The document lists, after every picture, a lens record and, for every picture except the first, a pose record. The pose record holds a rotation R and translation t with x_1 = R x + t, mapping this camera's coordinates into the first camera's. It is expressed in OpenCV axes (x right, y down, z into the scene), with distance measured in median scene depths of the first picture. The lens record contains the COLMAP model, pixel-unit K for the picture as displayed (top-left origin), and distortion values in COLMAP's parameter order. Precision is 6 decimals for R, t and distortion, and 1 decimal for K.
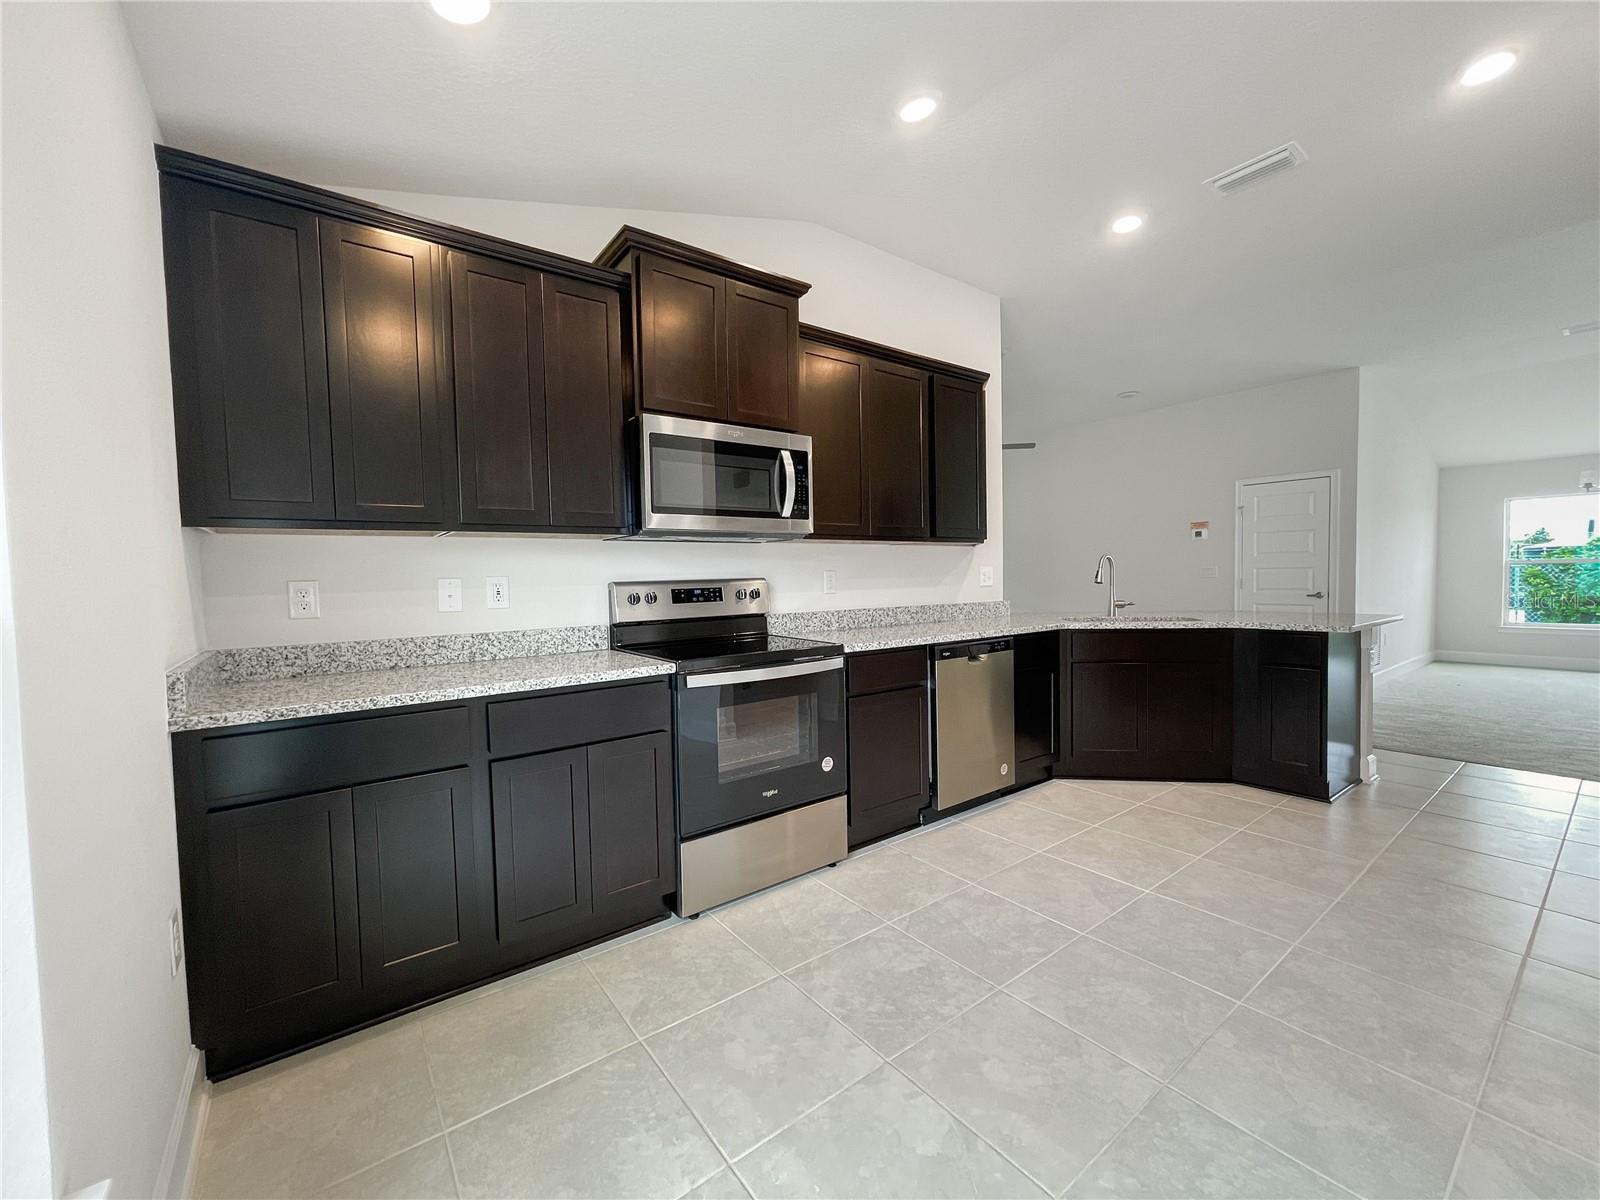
lens RADIAL K [[644.5, 0, 797.8], [0, 644.5, 602.4], [0, 0, 1]] dist [0.000303, -0.000085]
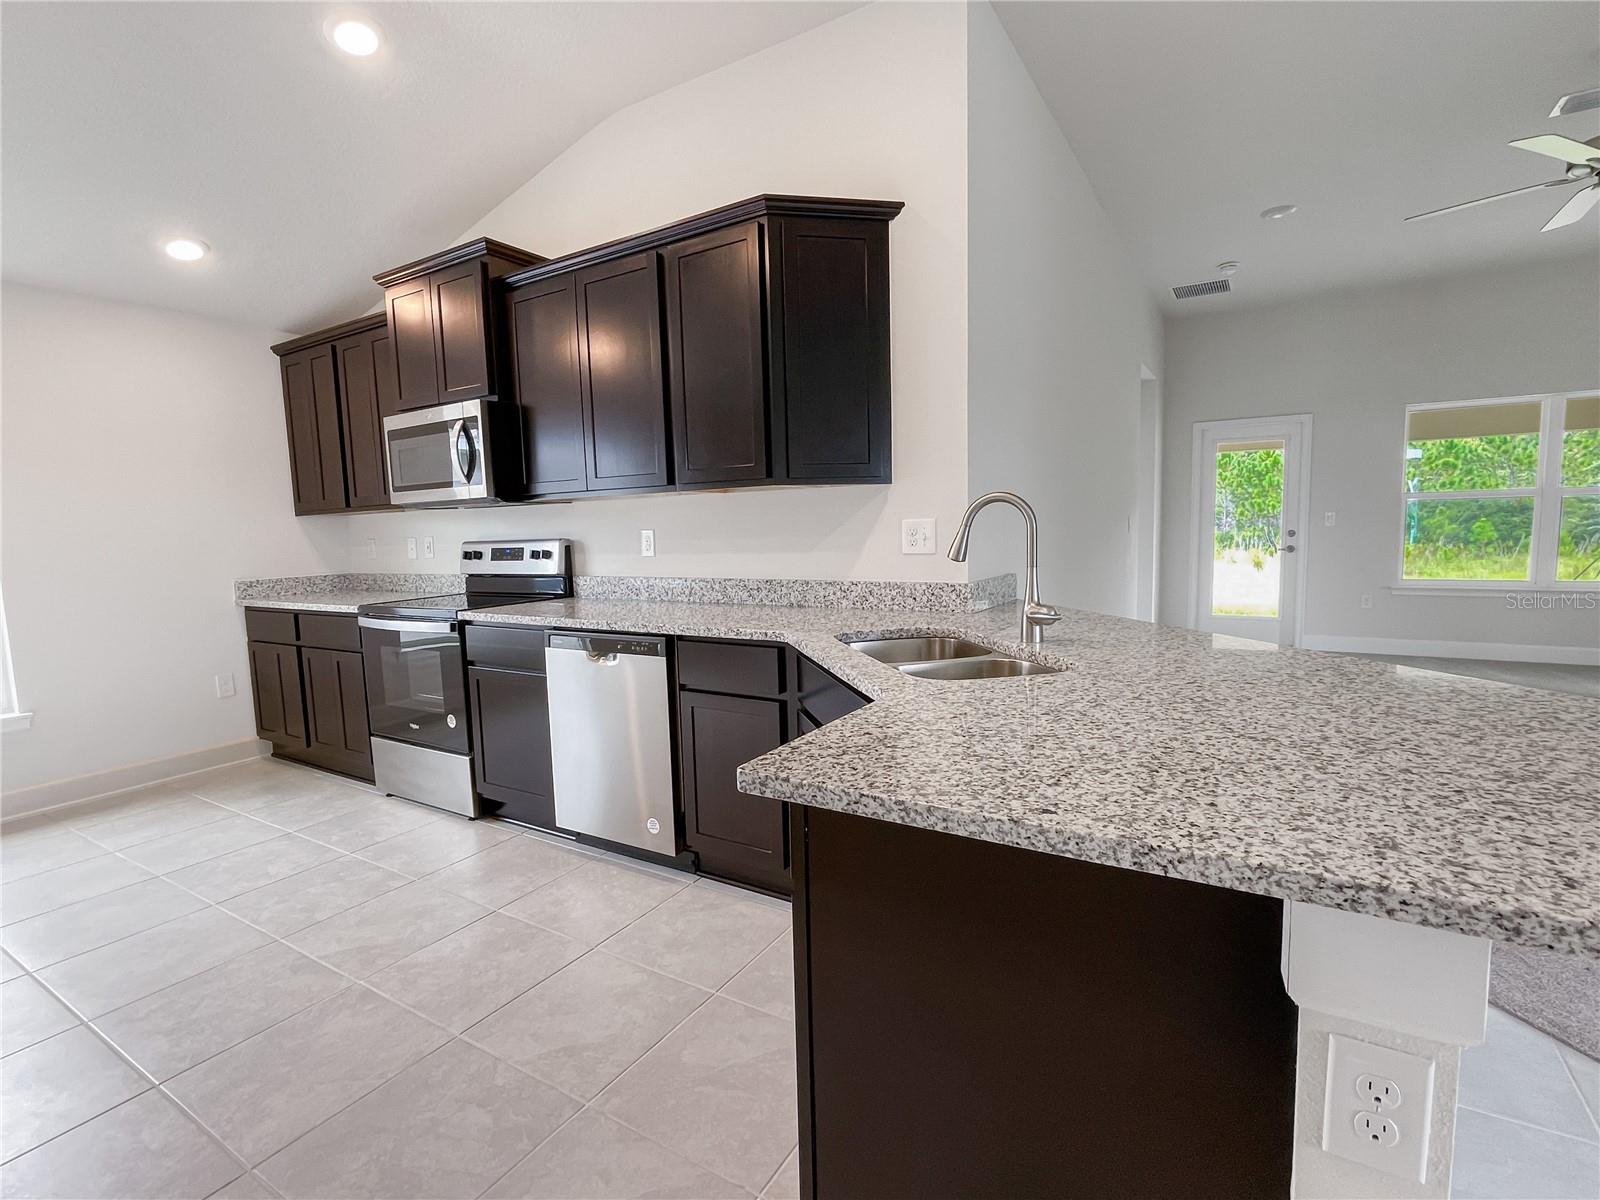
lens RADIAL K [[757.6, 0, 798.3], [0, 757.6, 604.0], [0, 0, 1]] dist [-0.000640, 0.000689]
pose [[0.367135, 0.107942, -0.923883, 1.235839], [-0.015370, 0.993812, 0.110005, -0.075974], [0.930041, -0.026186, 0.366522, 0.962199]]
